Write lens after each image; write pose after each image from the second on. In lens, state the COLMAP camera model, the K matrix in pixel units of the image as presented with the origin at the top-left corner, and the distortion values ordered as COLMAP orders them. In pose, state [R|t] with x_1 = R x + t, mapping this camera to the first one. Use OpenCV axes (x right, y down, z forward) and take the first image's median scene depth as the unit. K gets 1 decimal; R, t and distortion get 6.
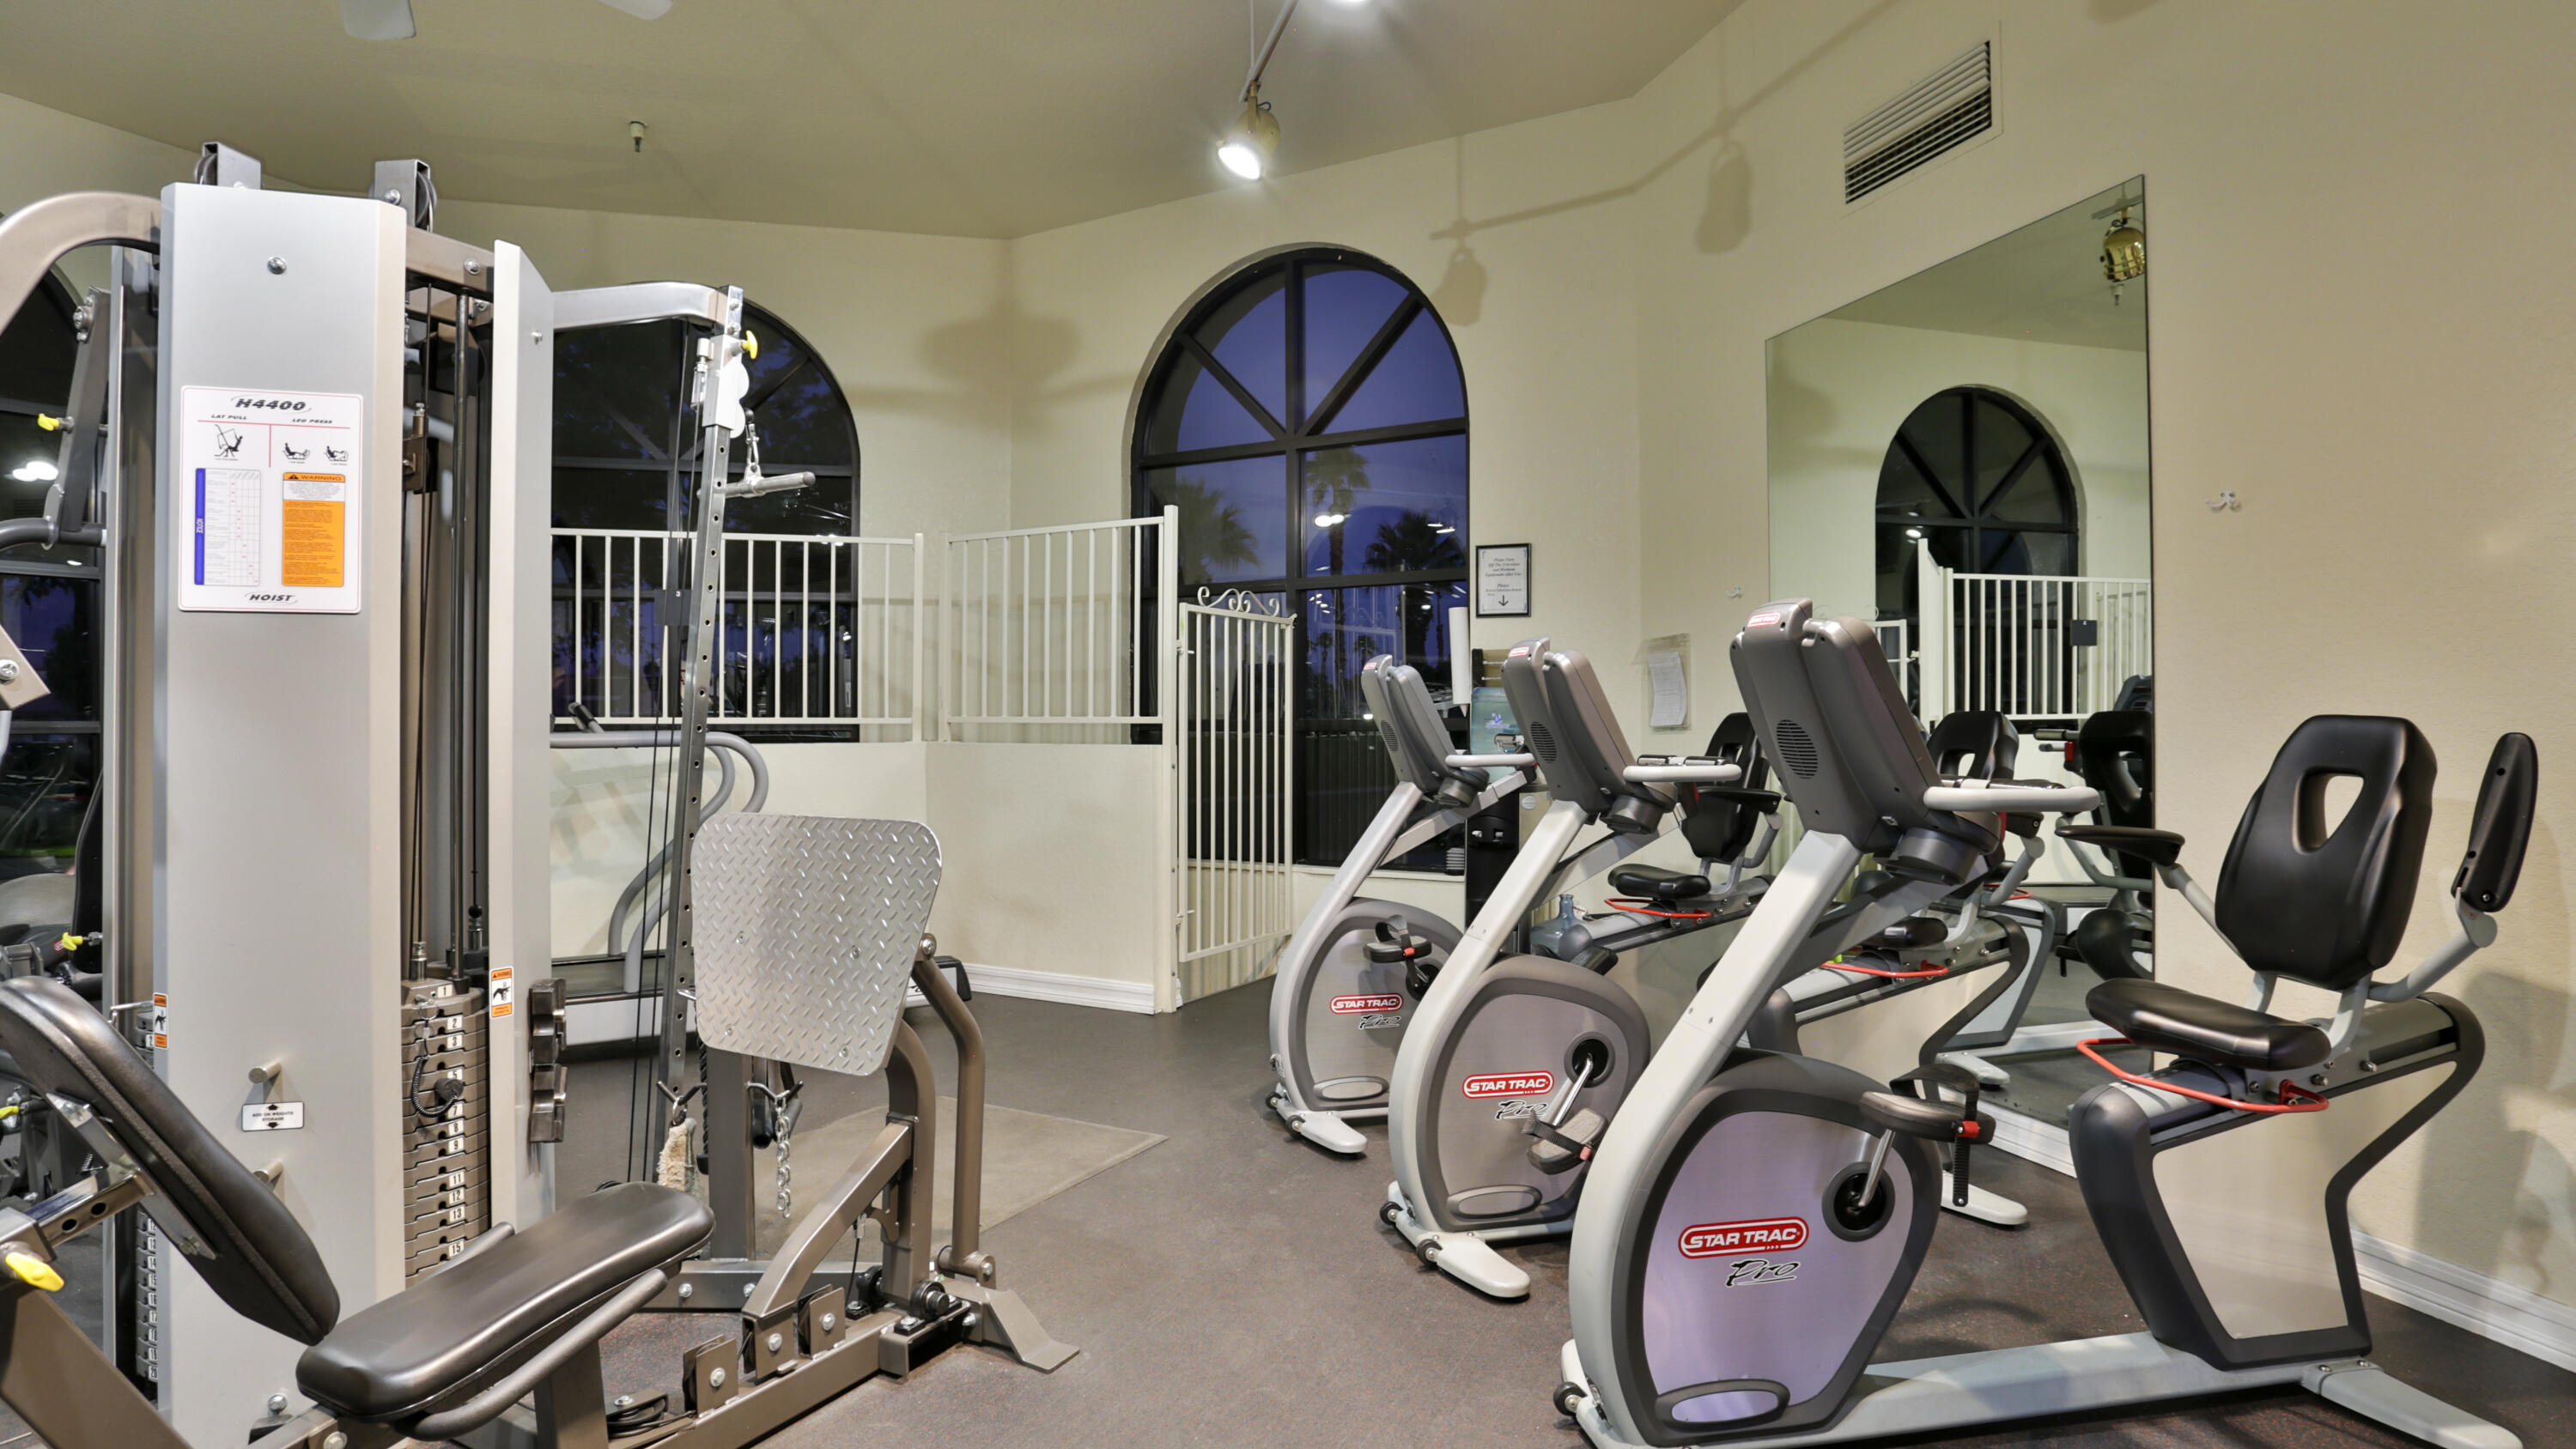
lens RADIAL K [[1319.3, 0, 1287.0], [0, 1319.3, 716.0], [0, 0, 1]] dist [-0.050604, 0.008783]
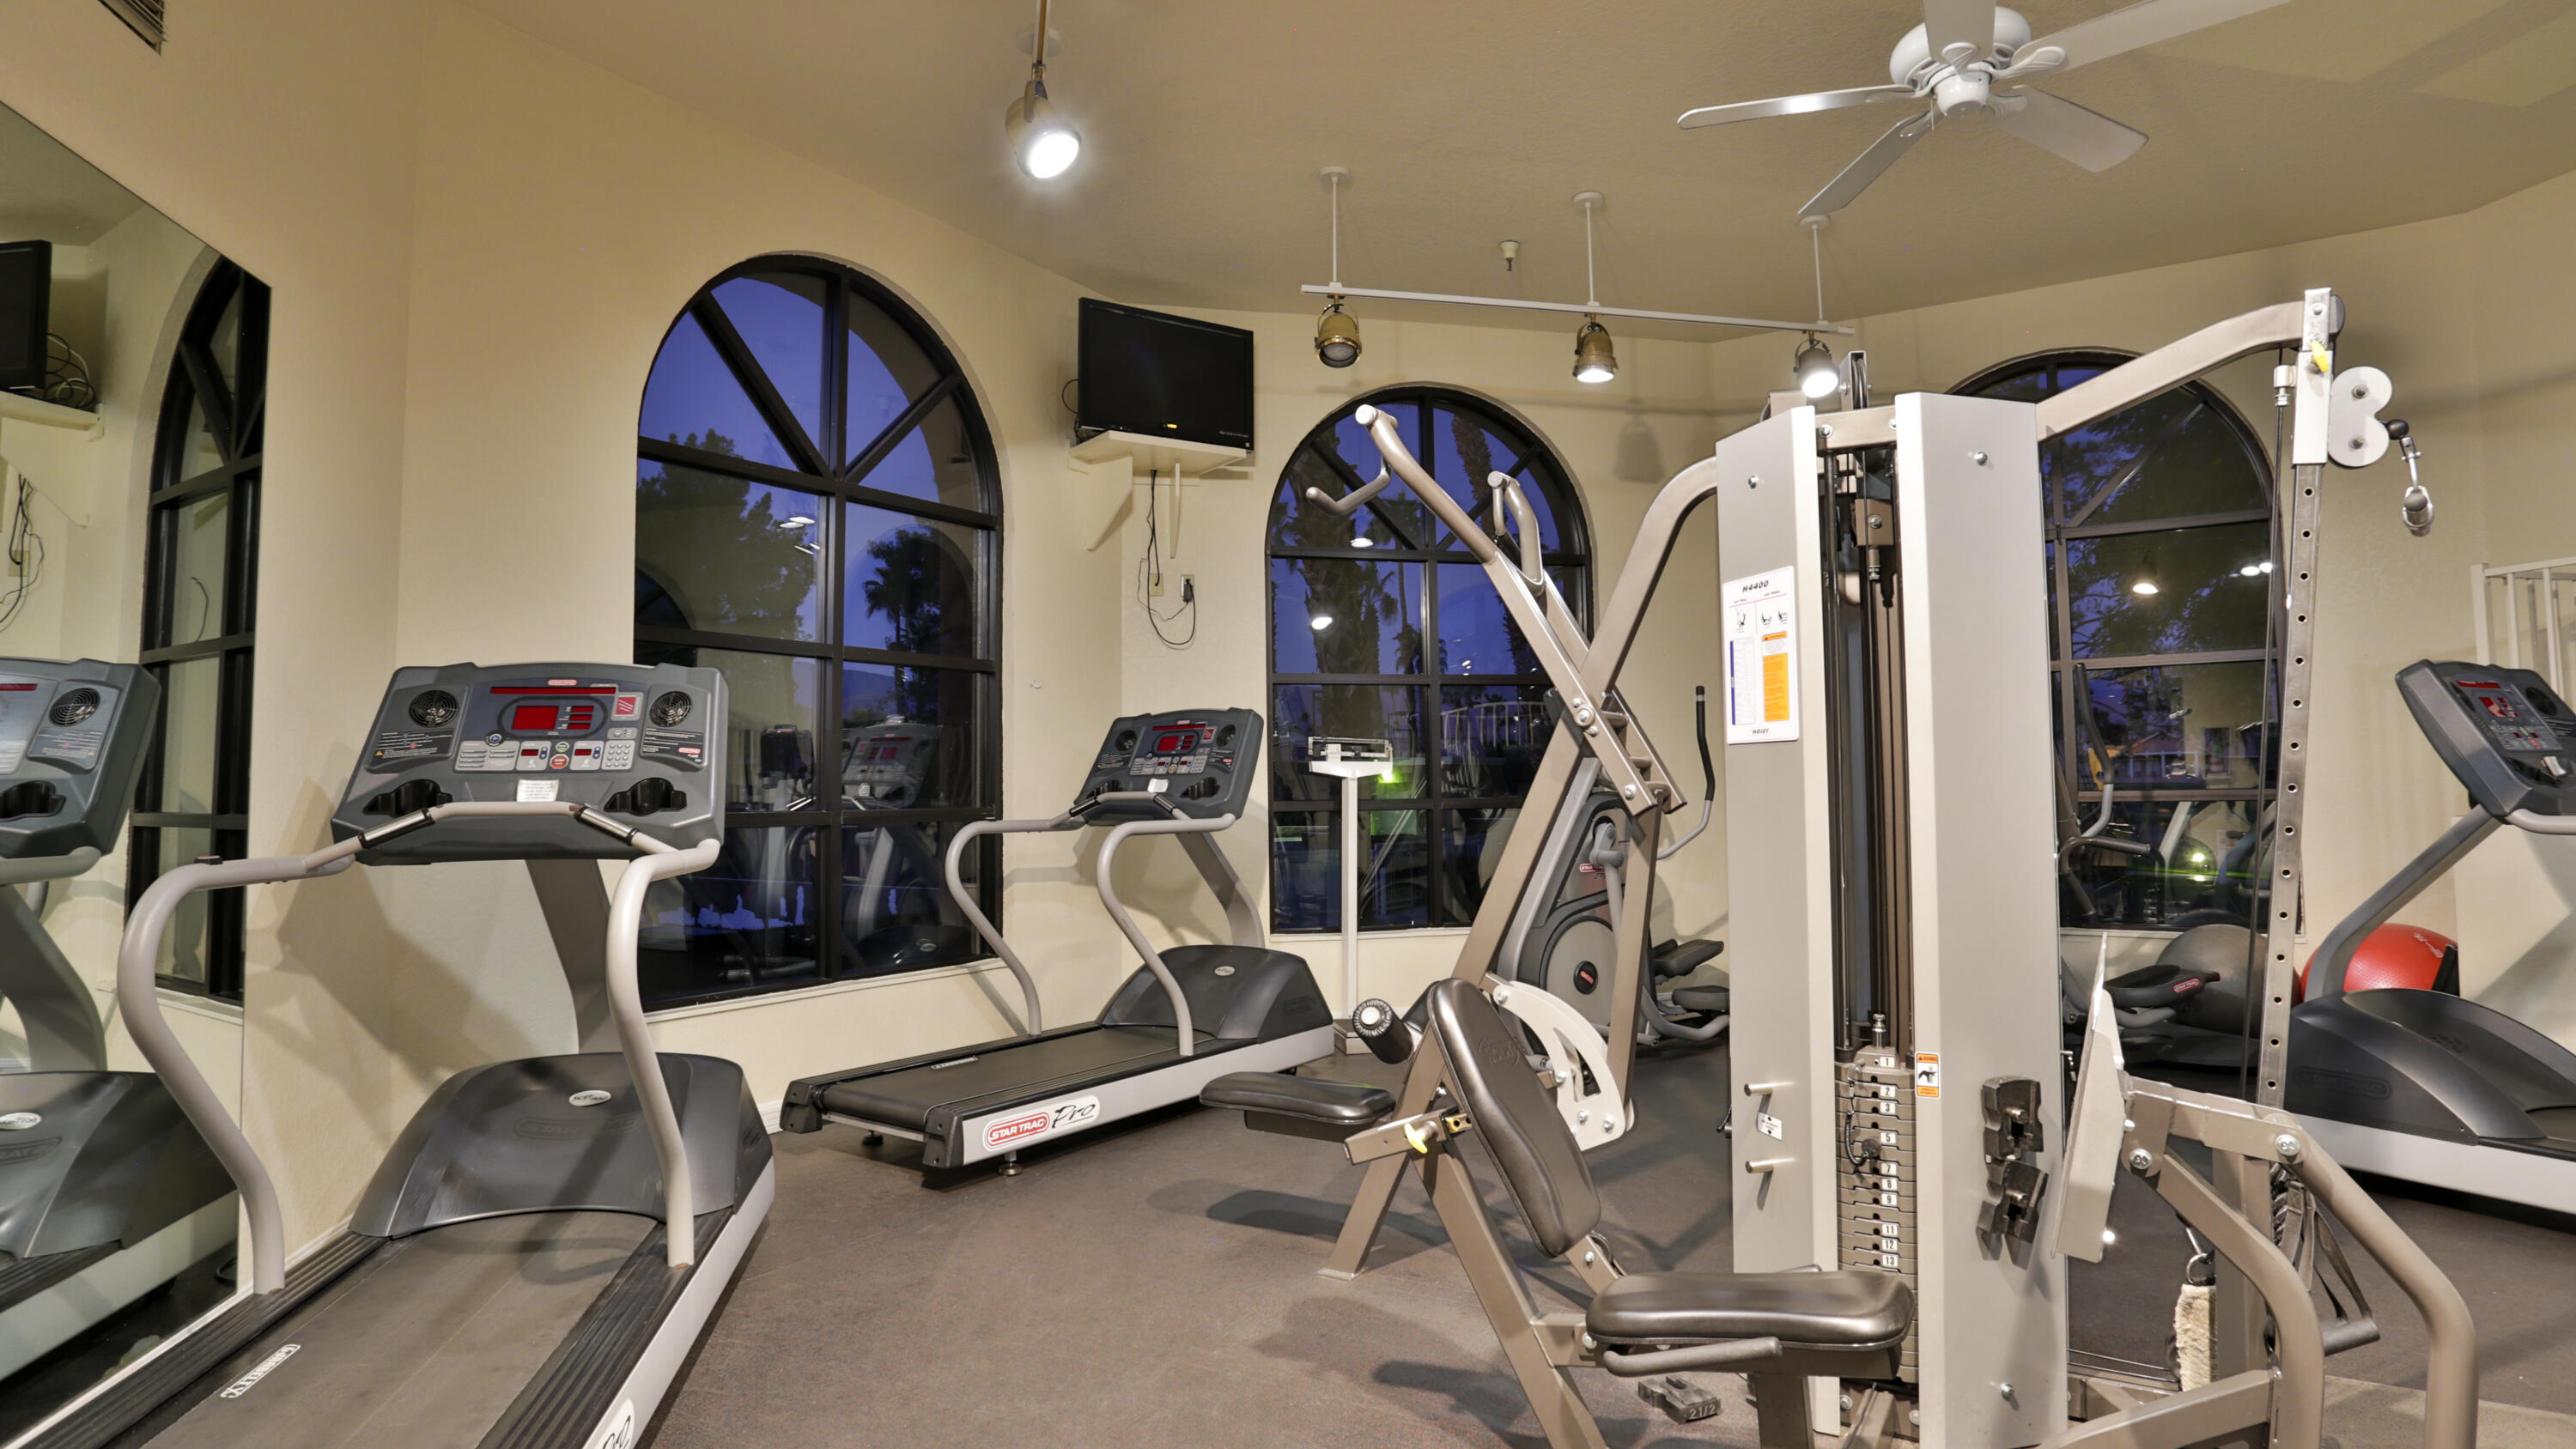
lens RADIAL K [[1319.3, 0, 1293.4], [0, 1319.3, 728.4], [0, 0, 1]] dist [-0.050604, 0.008783]
pose [[-0.053734, -0.043997, -0.997586, 0.547072], [0.016306, 0.998857, -0.044931, -0.039353], [0.998422, -0.018681, -0.052955, 0.548056]]
